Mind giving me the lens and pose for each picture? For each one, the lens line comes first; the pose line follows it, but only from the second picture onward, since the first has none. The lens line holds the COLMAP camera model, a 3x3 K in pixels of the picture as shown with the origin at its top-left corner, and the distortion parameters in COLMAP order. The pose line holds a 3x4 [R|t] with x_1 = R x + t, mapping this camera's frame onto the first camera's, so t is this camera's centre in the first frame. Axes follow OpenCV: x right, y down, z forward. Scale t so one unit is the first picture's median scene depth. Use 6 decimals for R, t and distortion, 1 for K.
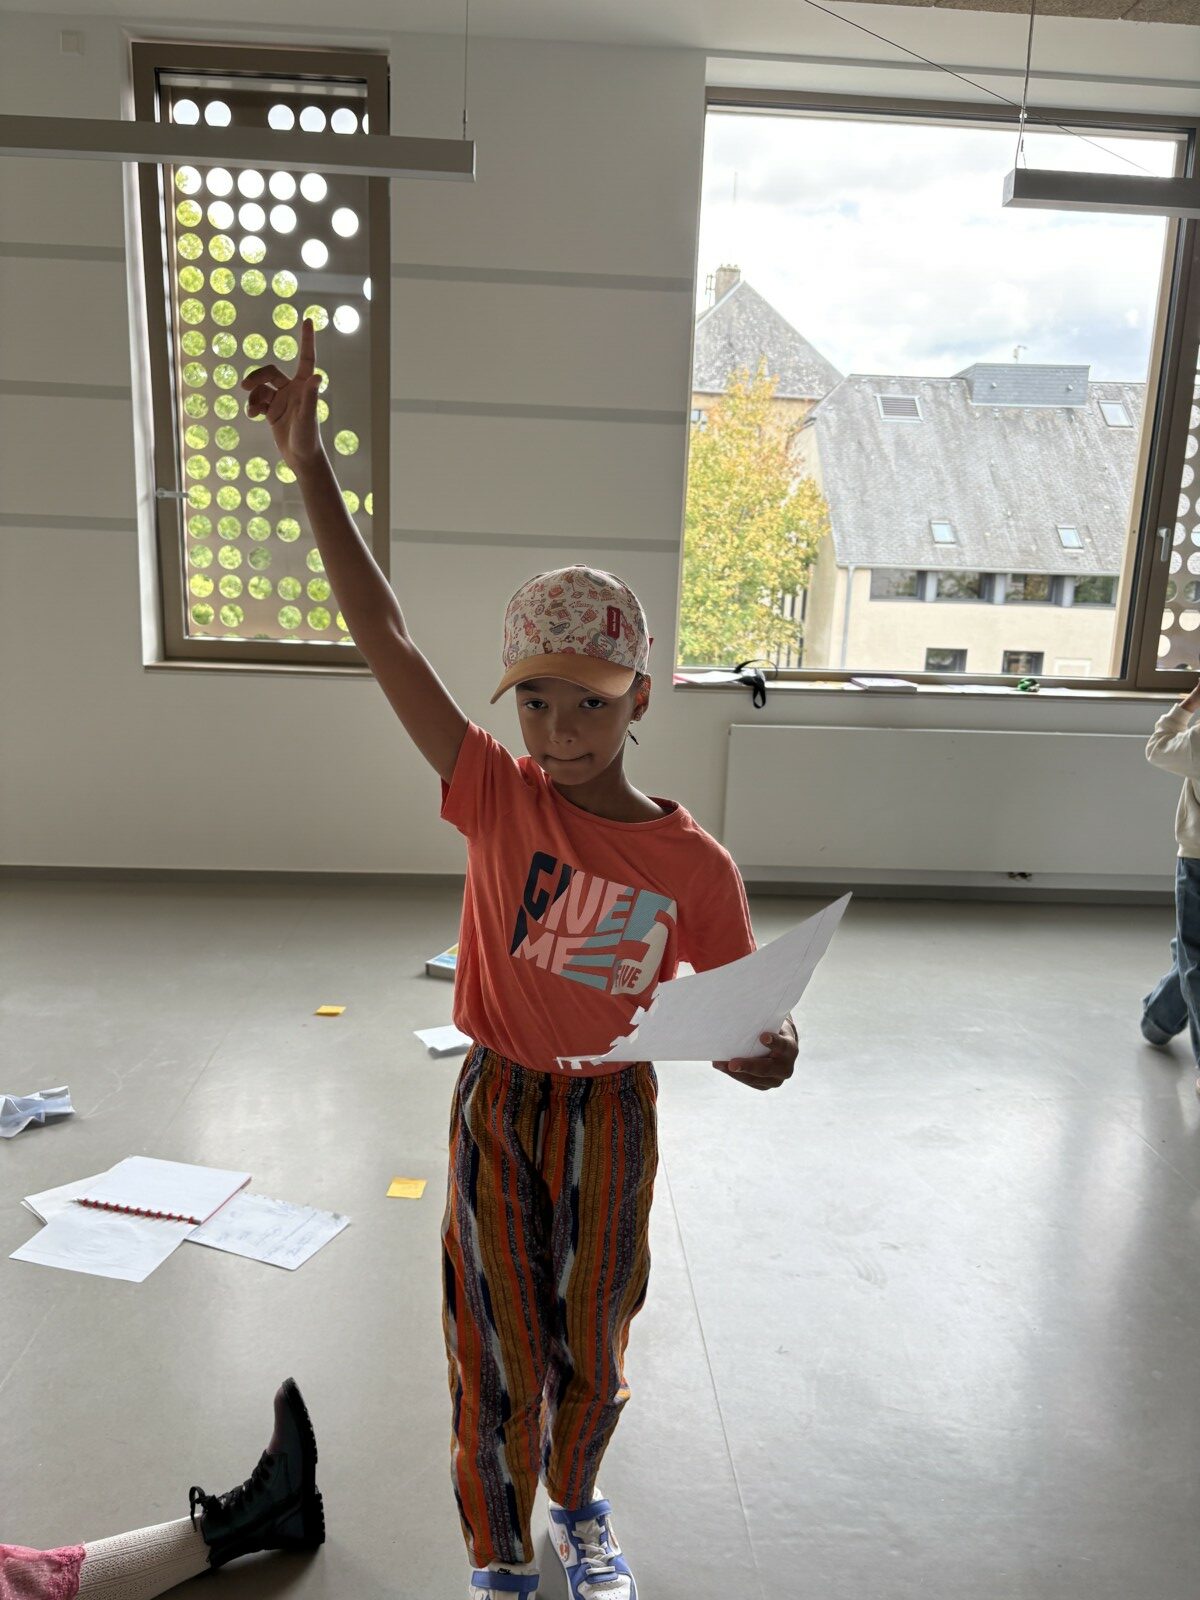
lens RADIAL K [[1202.9, 0, 600.0], [0, 1202.9, 800.0], [0, 0, 1]] dist [0.001166, -0.047637]
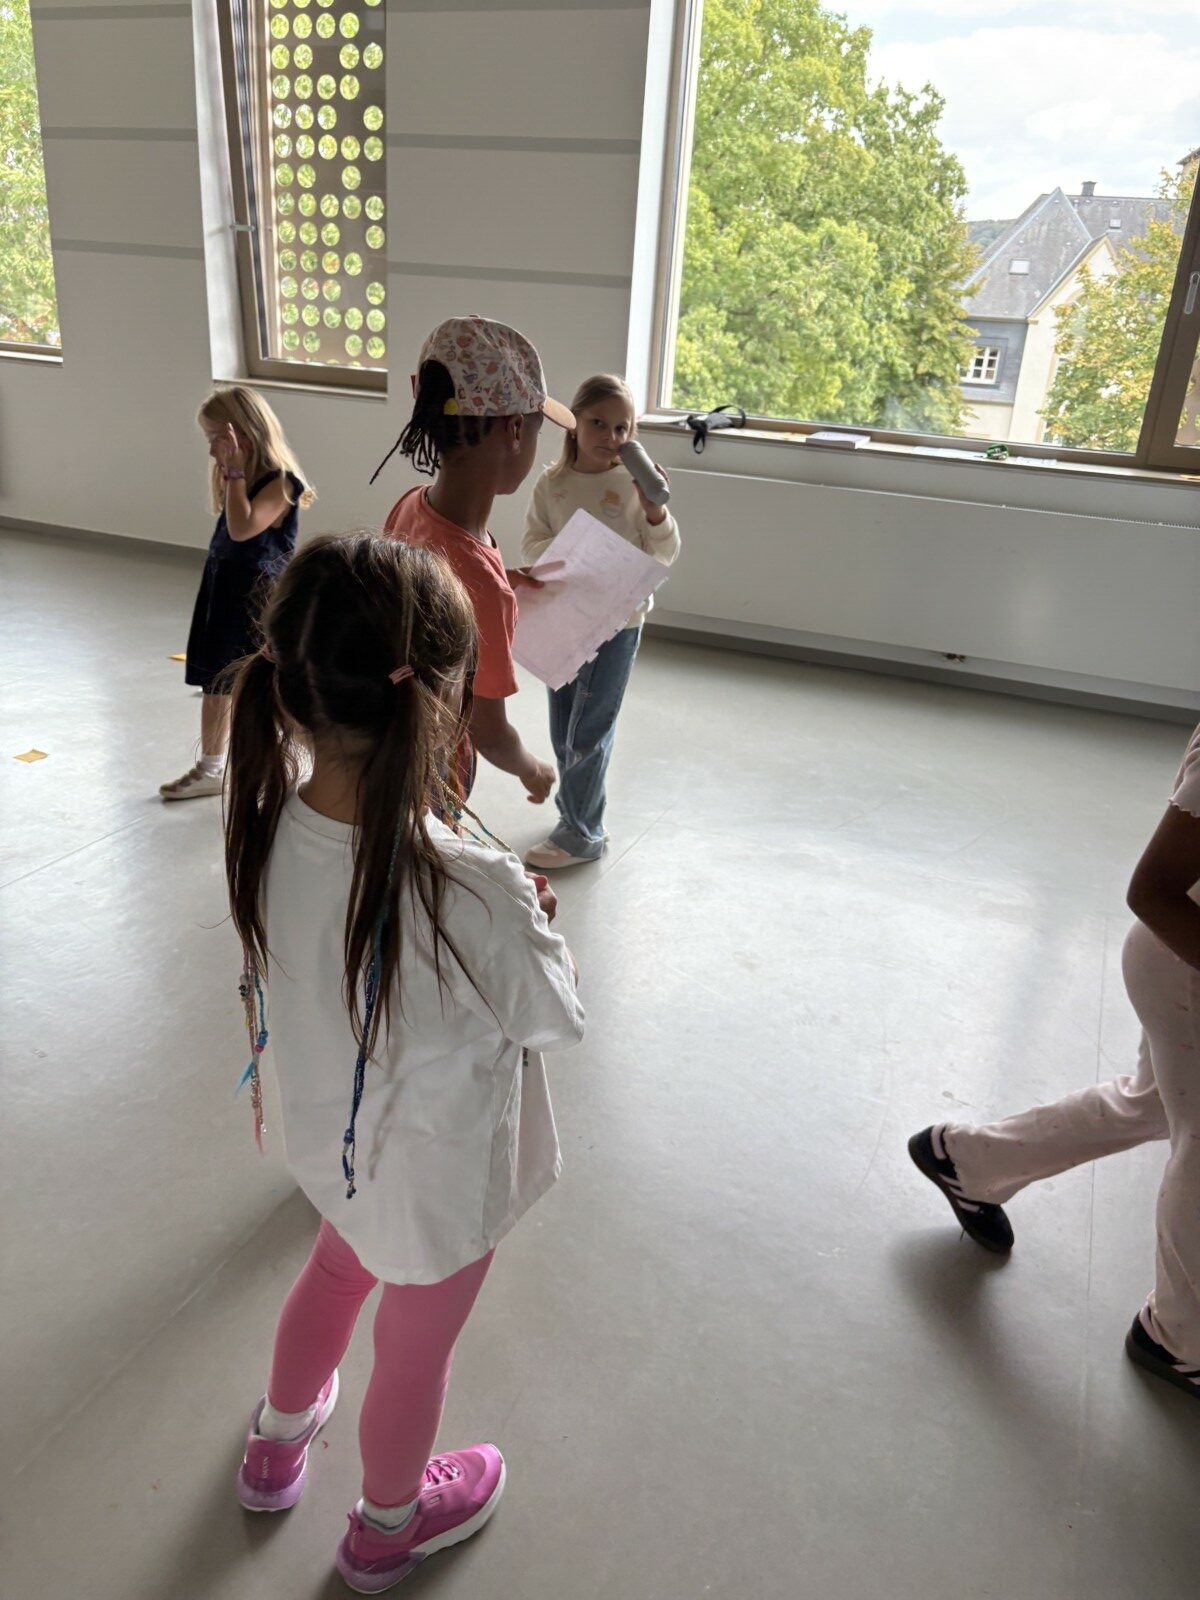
lens RADIAL K [[1202.9, 0, 600.0], [0, 1202.9, 800.0], [0, 0, 1]] dist [0.001166, -0.047637]
pose [[0.907852, 0.182142, -0.377663, 1.110379], [-0.111387, 0.973121, 0.201566, 0.028444], [0.404225, -0.140926, 0.903738, 0.030264]]
